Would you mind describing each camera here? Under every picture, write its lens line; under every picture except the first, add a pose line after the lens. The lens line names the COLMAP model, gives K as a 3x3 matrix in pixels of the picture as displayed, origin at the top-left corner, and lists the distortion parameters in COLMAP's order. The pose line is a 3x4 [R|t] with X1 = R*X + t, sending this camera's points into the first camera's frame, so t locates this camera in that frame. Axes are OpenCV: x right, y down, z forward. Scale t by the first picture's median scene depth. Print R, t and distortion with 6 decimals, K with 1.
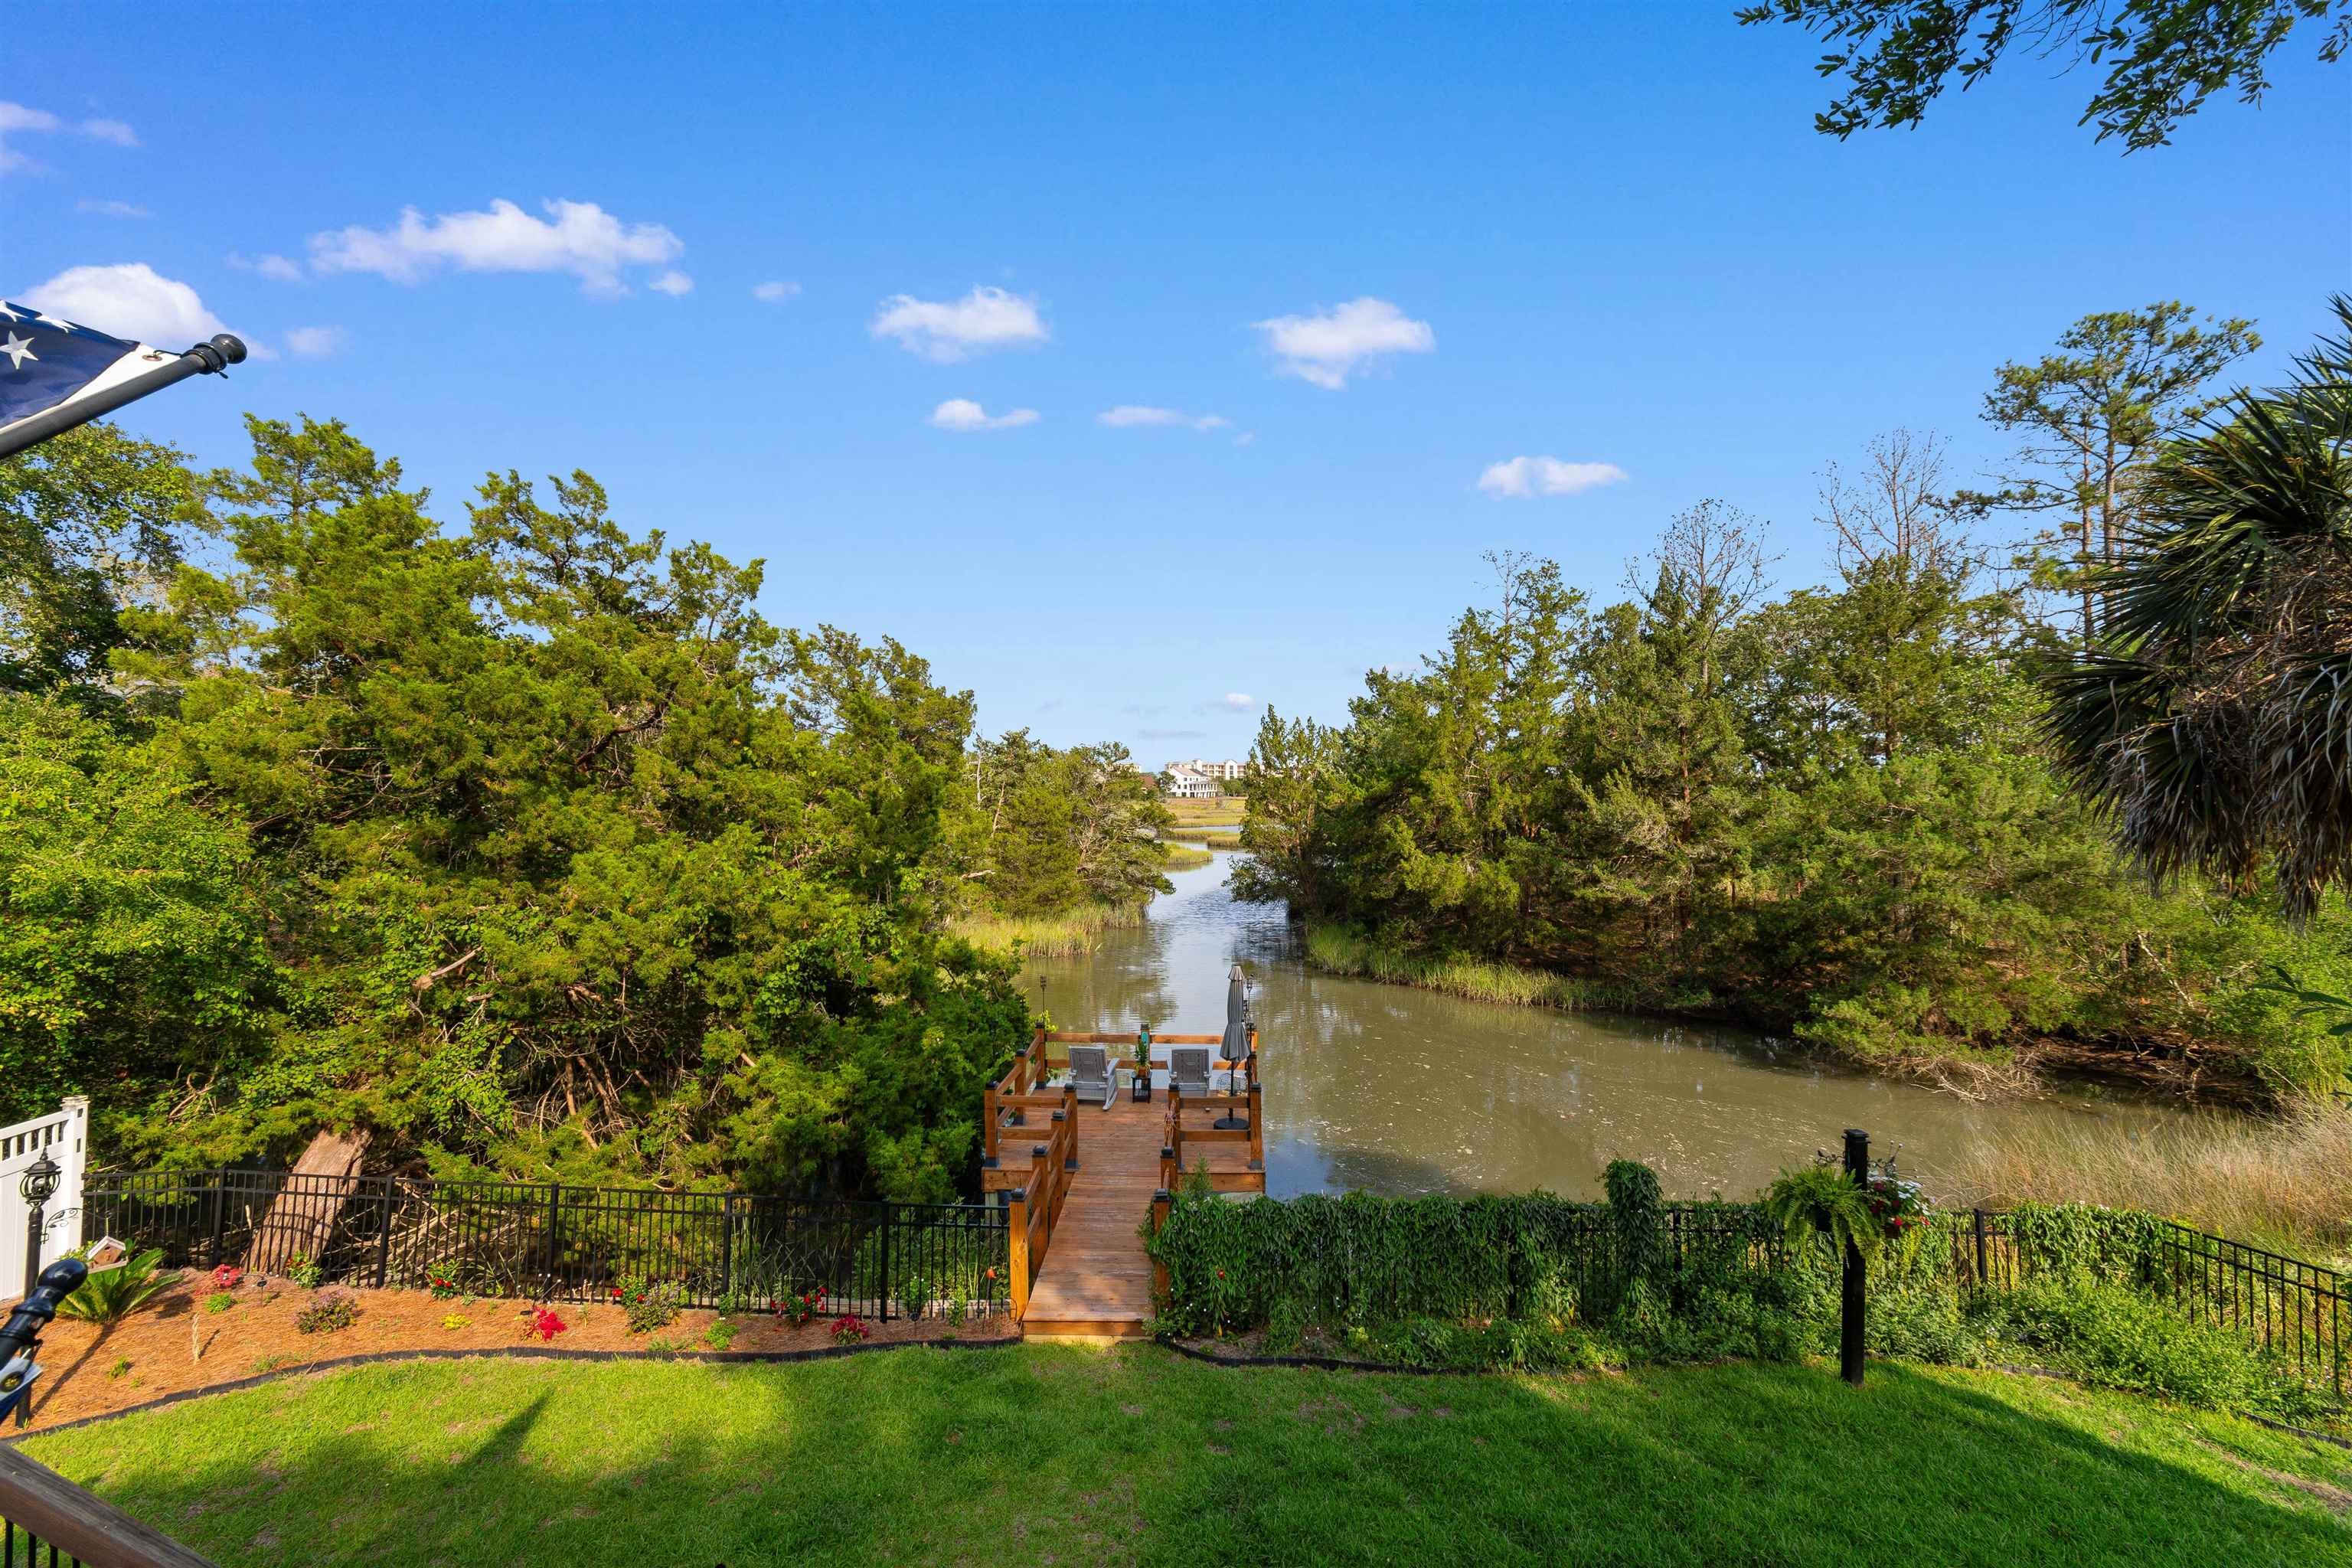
lens RADIAL K [[1029.3, 0, 1182.6], [0, 1029.3, 800.0], [0, 0, 1]] dist [0.002560, -0.000673]
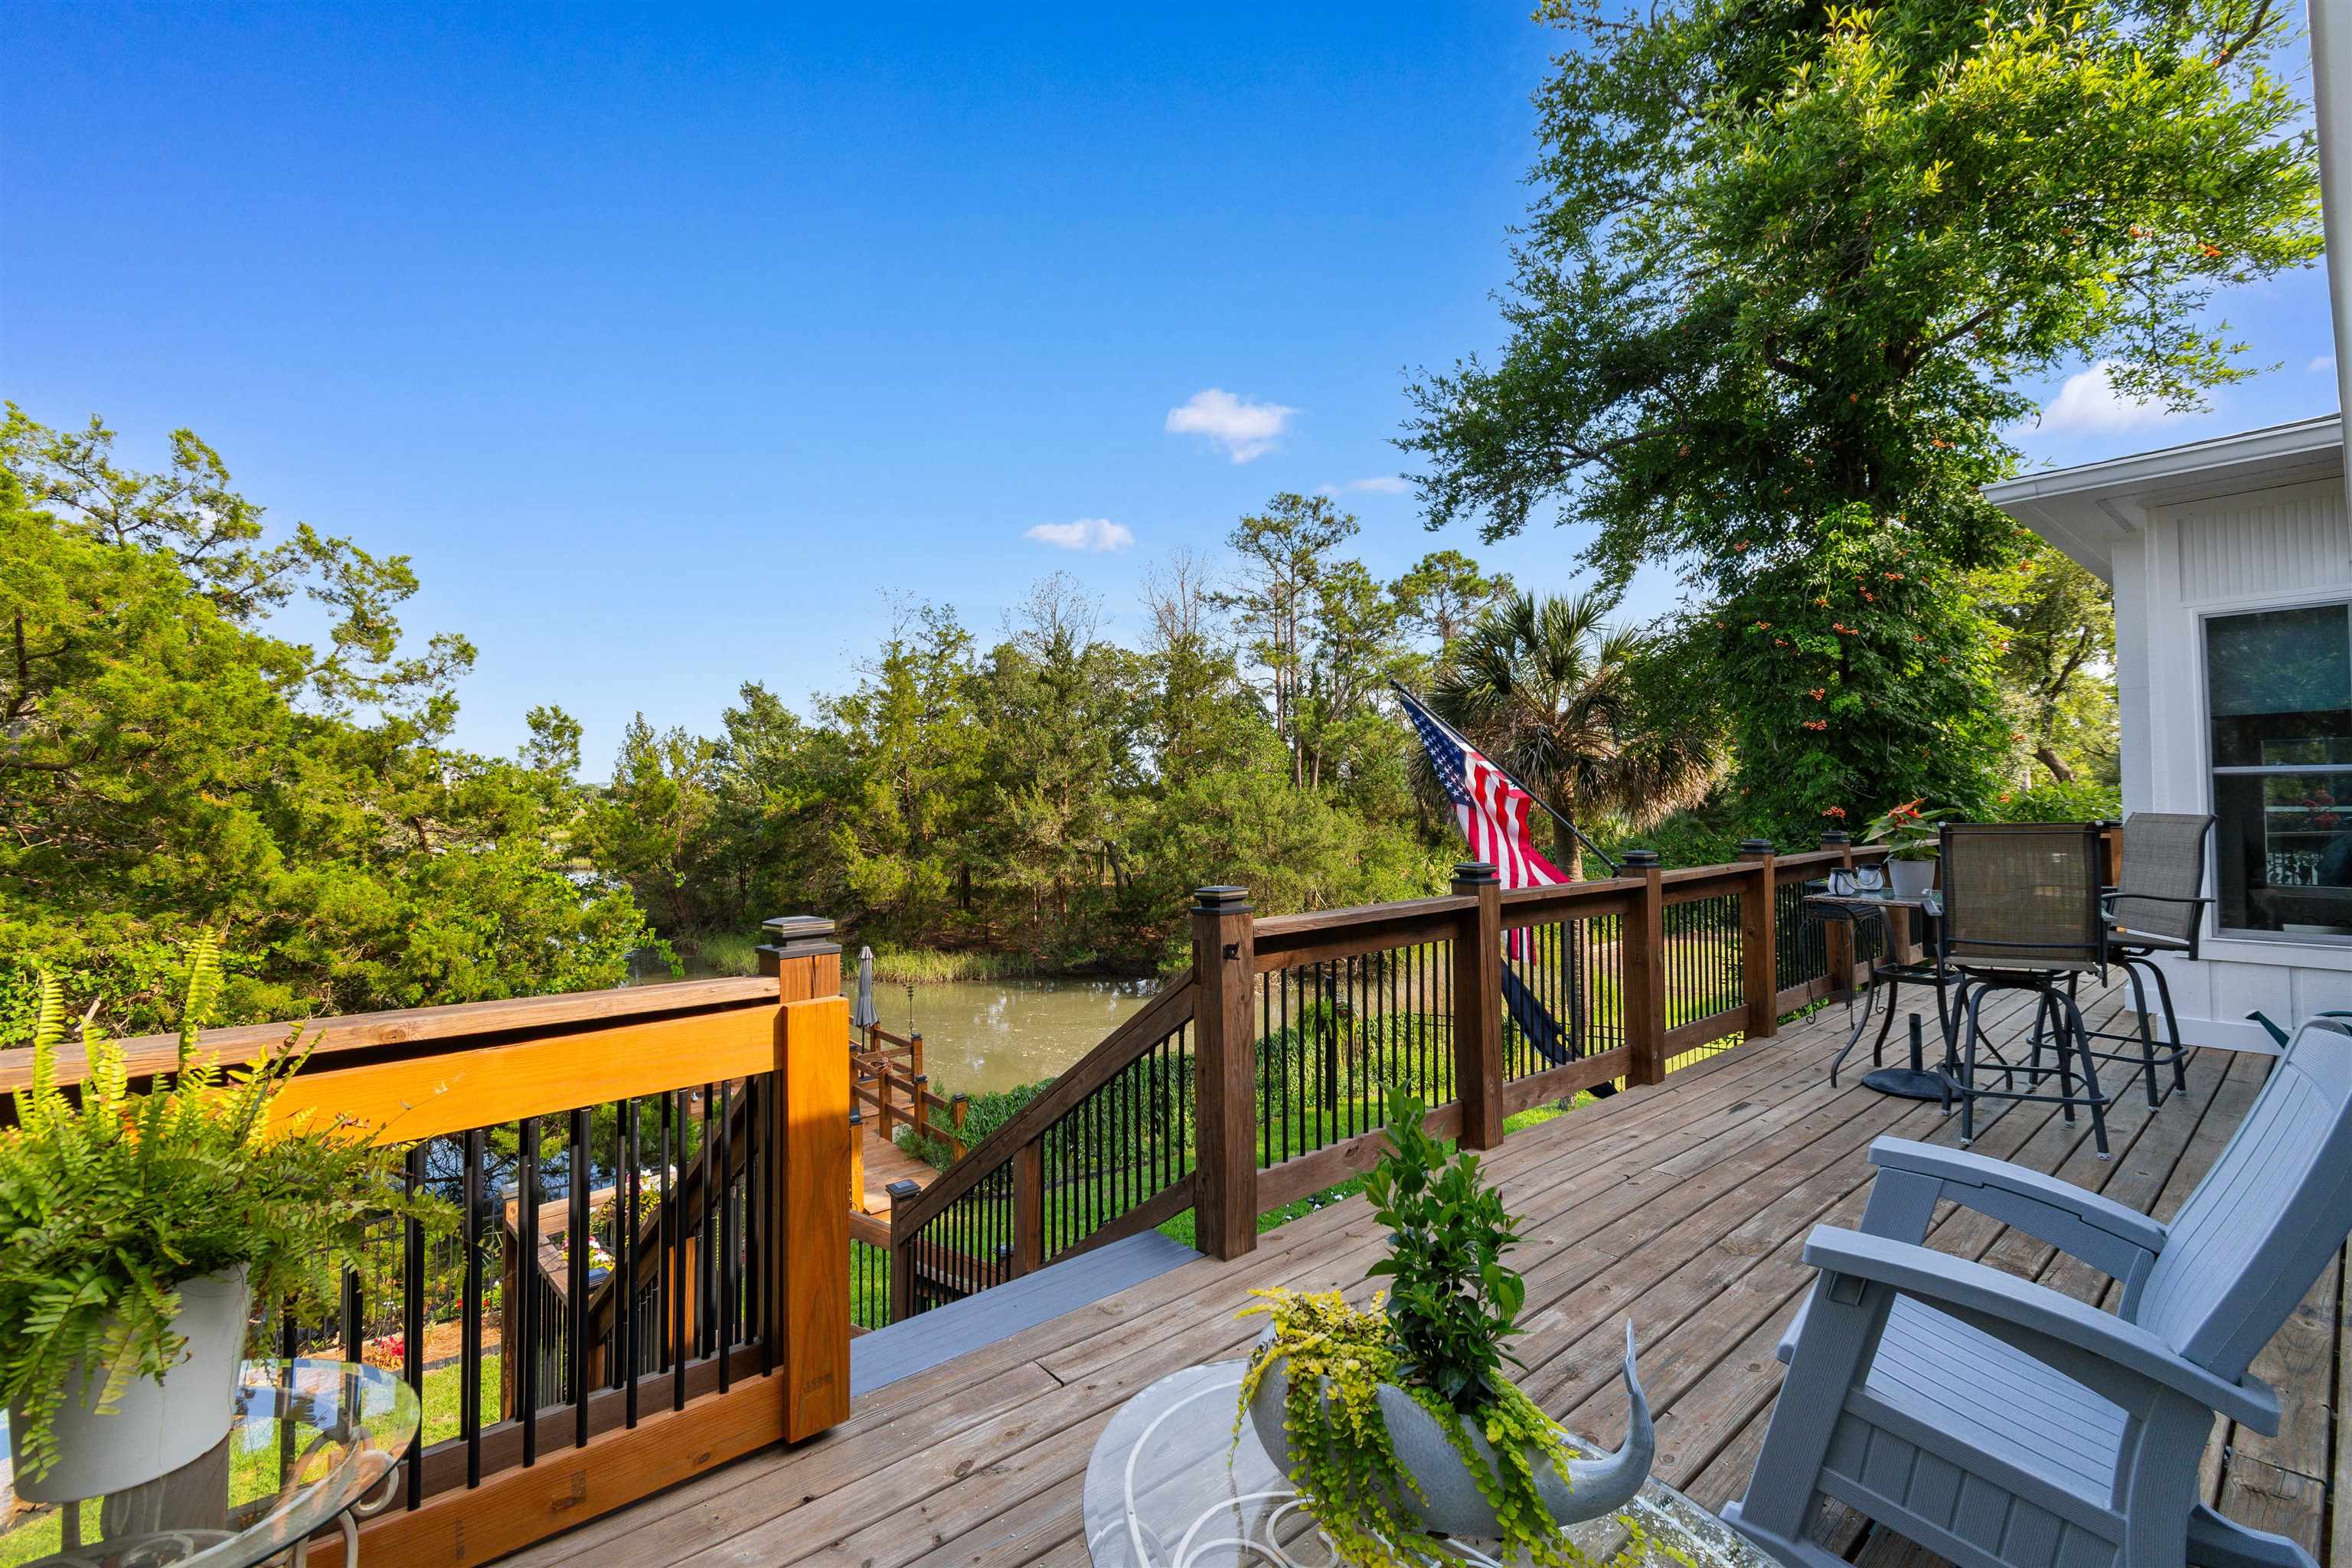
lens RADIAL K [[1029.3, 0, 1183.1], [0, 1029.3, 783.9], [0, 0, 1]] dist [0.002560, -0.000673]
pose [[0.762311, 0.000989, 0.647210, -0.245465], [0.015375, 0.999689, -0.019638, 0.000627], [-0.647028, 0.024921, 0.762059, -0.080482]]
